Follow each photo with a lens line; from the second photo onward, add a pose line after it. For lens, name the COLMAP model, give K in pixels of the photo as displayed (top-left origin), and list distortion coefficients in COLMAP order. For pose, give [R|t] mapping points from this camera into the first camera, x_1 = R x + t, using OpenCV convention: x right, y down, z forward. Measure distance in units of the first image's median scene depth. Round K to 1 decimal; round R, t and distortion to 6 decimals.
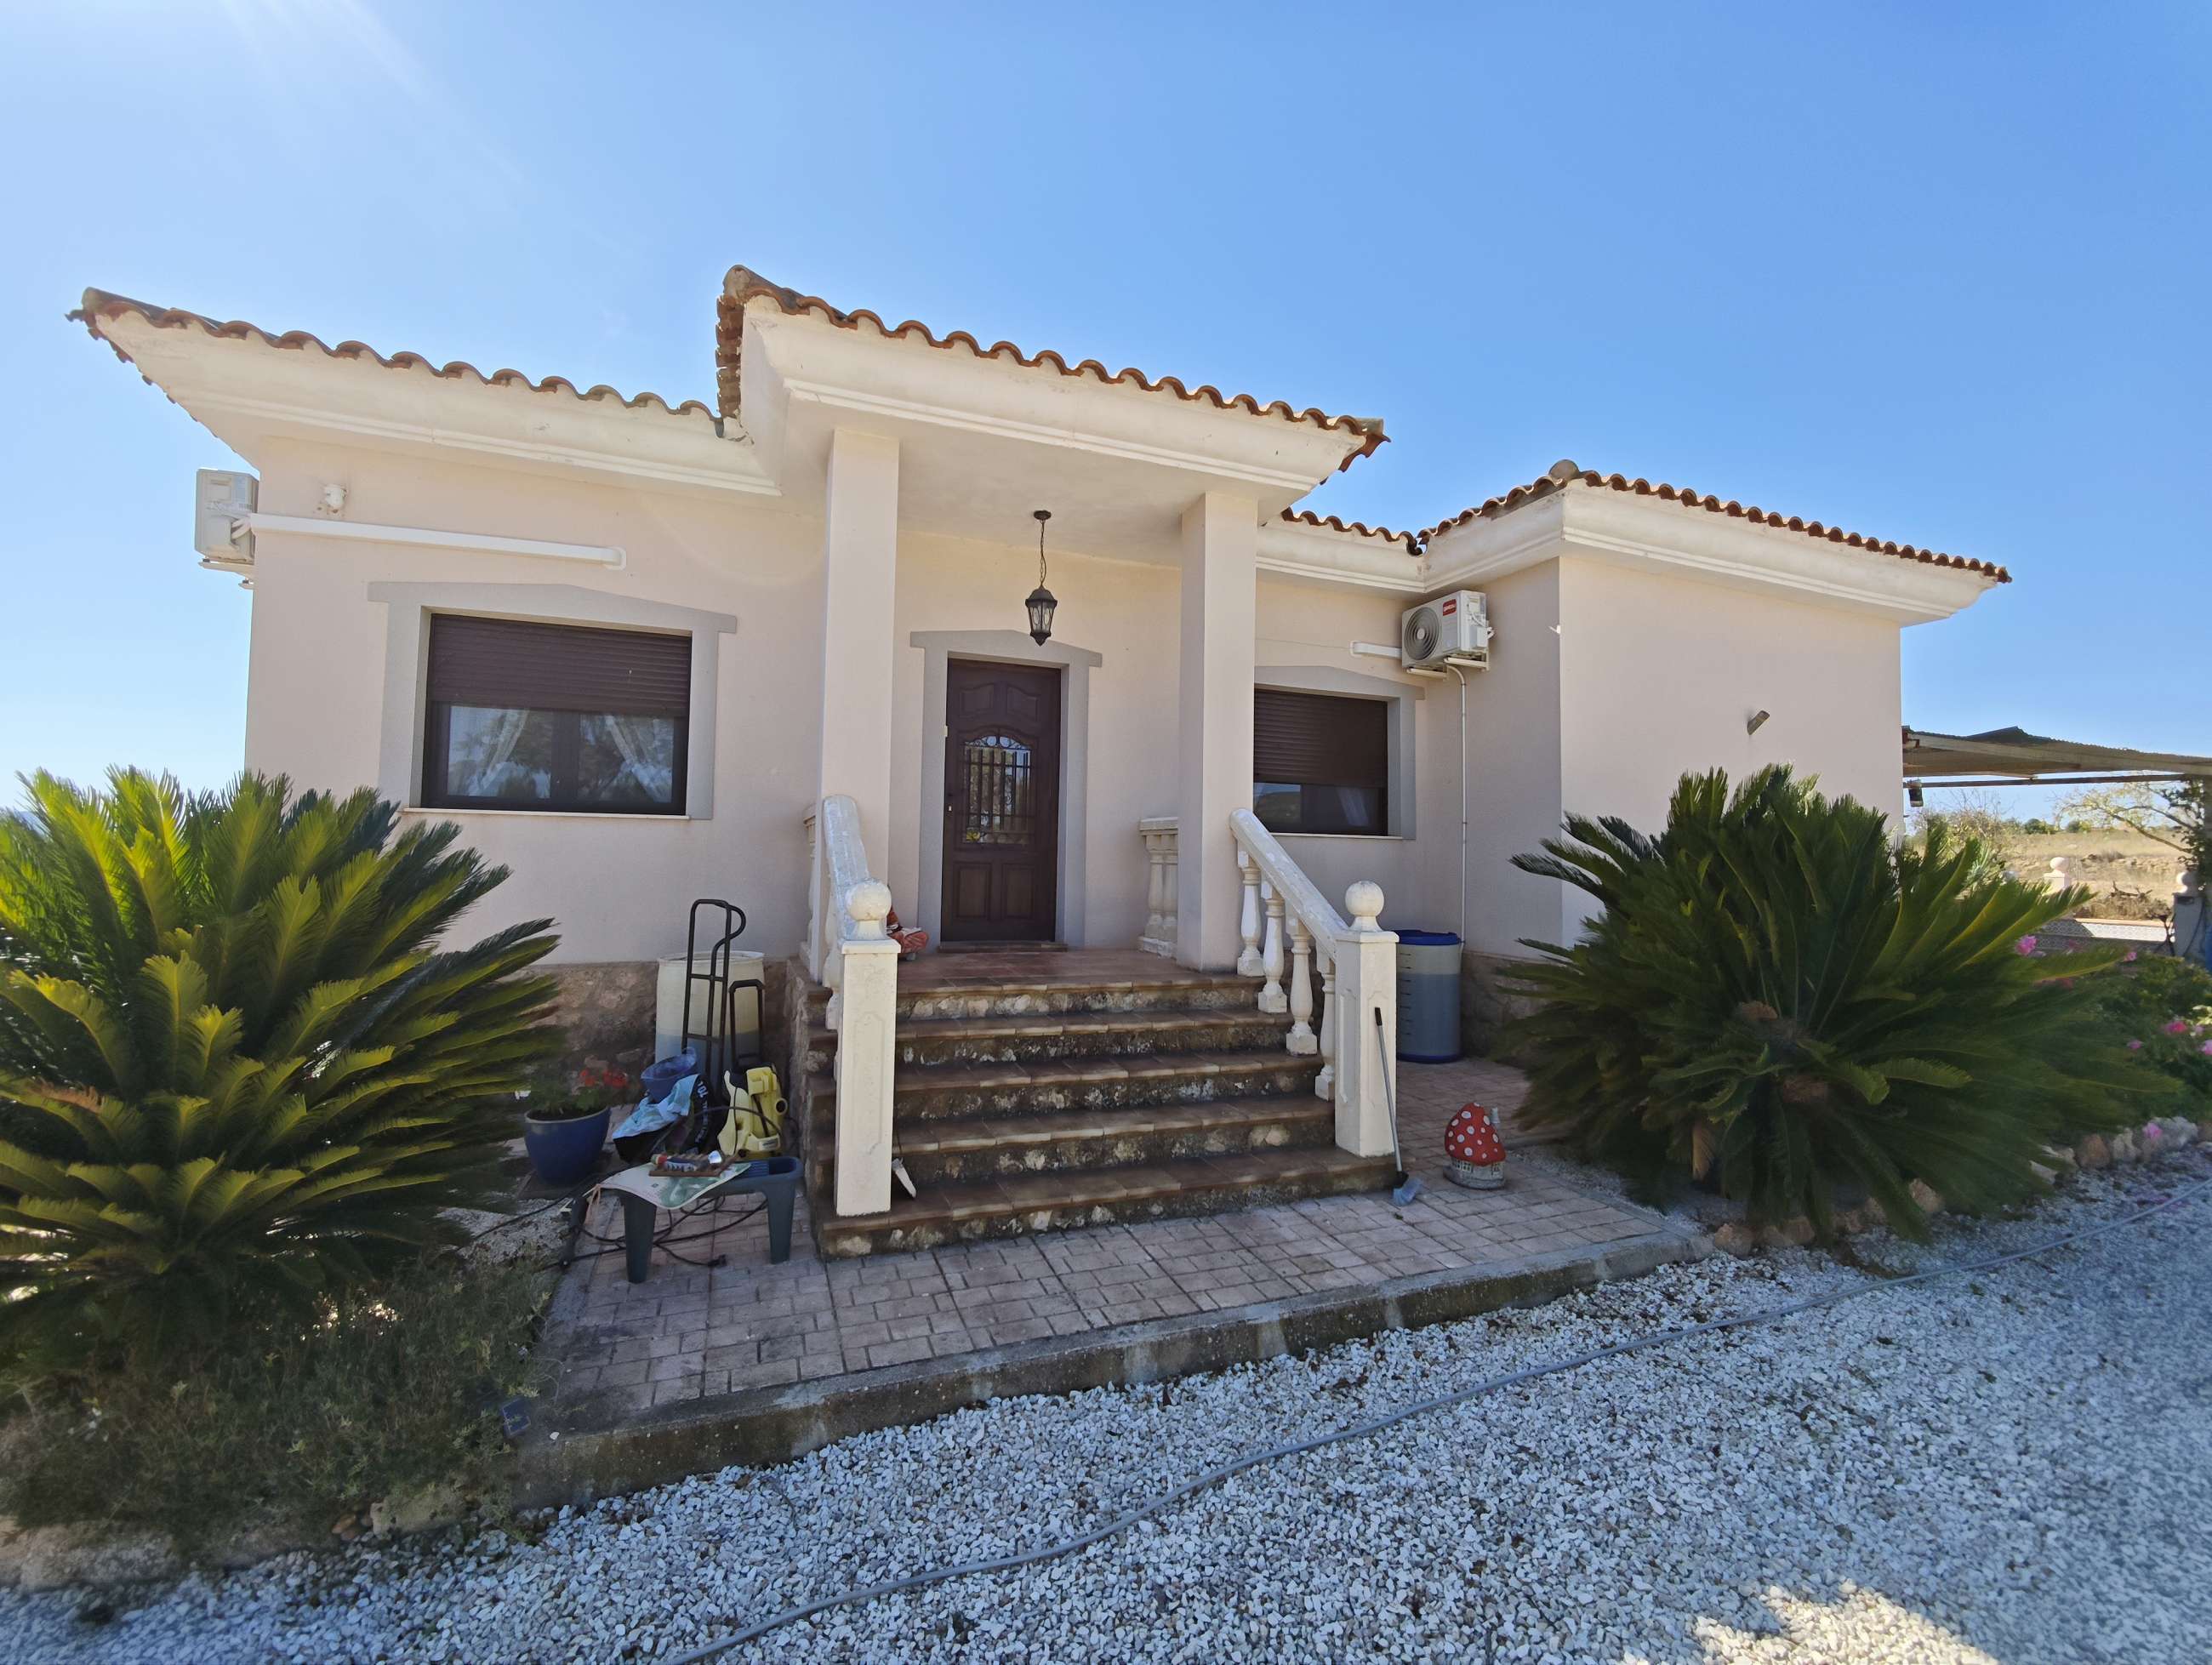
lens RADIAL K [[928.0, 0, 1100.7], [0, 928.0, 824.5], [0, 0, 1]] dist [-0.006085, 0.003457]
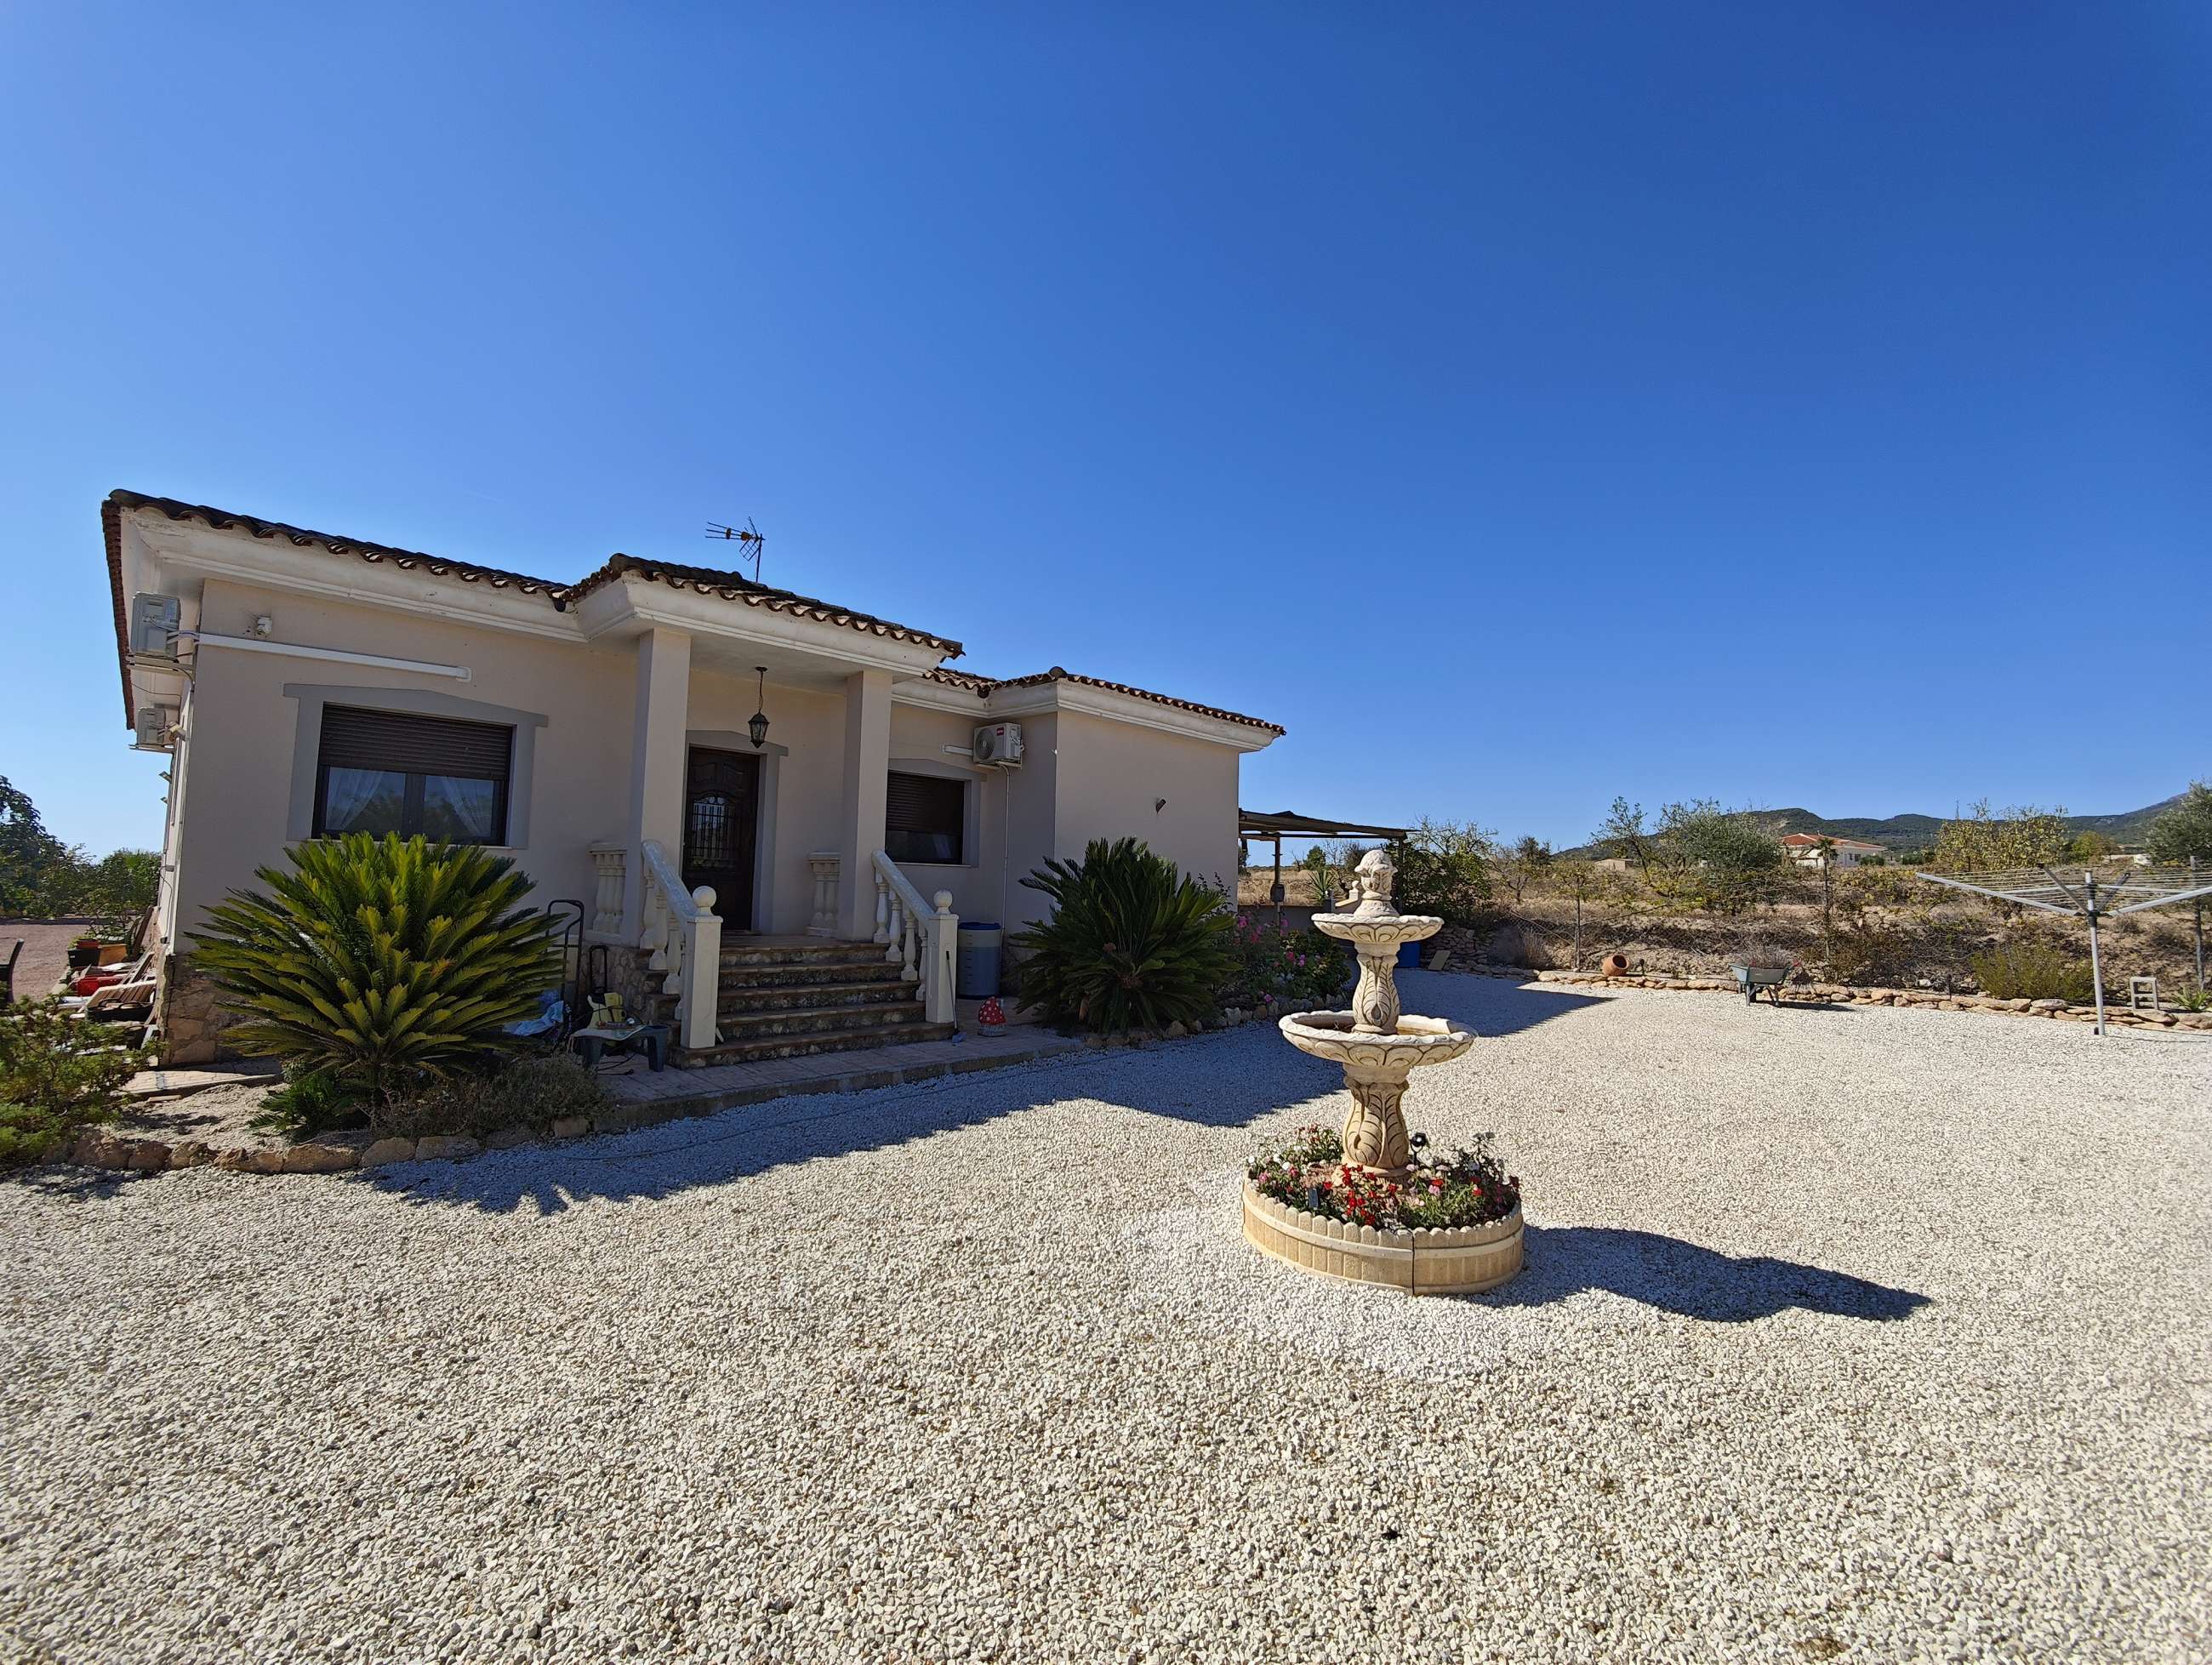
lens RADIAL K [[928.0, 0, 1099.6], [0, 928.0, 812.8], [0, 0, 1]] dist [-0.006085, 0.003457]
pose [[0.909630, 0.037082, 0.413762, -0.223720], [-0.023418, 0.999001, -0.038049, -0.033862], [-0.414759, 0.024921, 0.909590, -0.884583]]
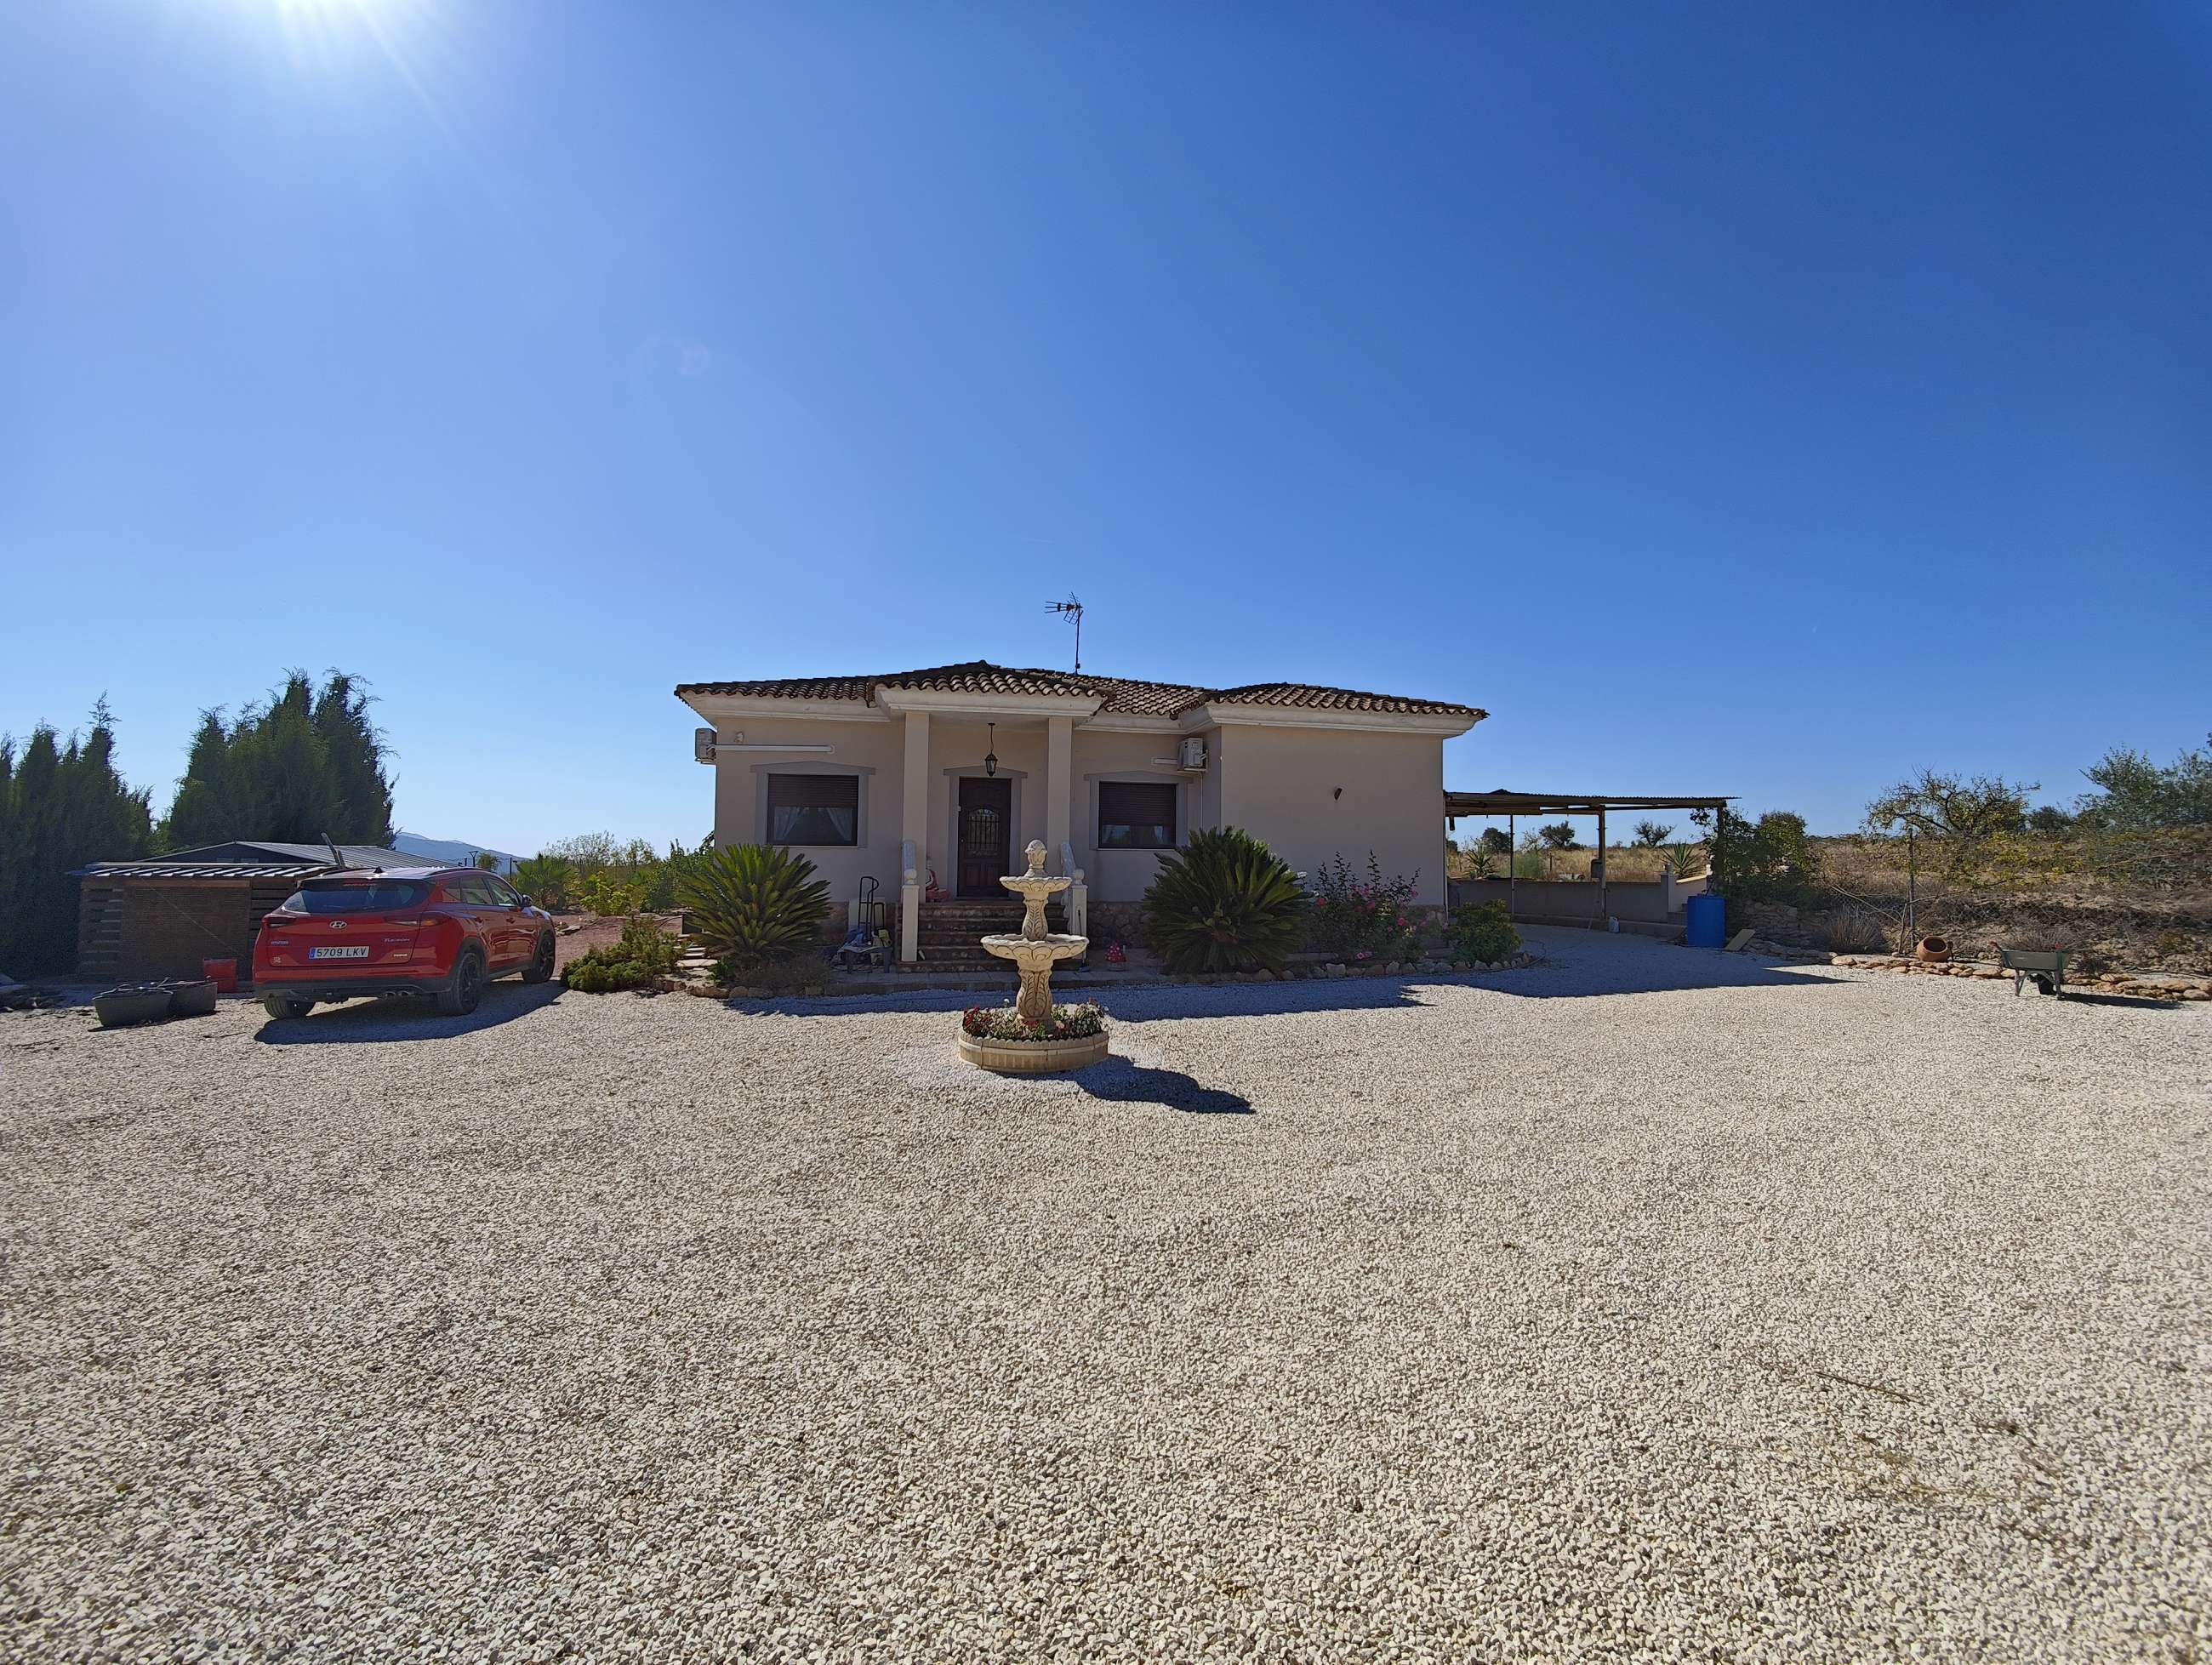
lens RADIAL K [[928.0, 0, 1102.7], [0, 928.0, 818.5], [0, 0, 1]] dist [-0.006085, 0.003457]
pose [[0.989133, -0.015453, -0.146211, 0.708011], [0.014219, 0.999854, -0.009486, -0.060092], [0.146336, 0.007304, 0.989208, -1.697237]]
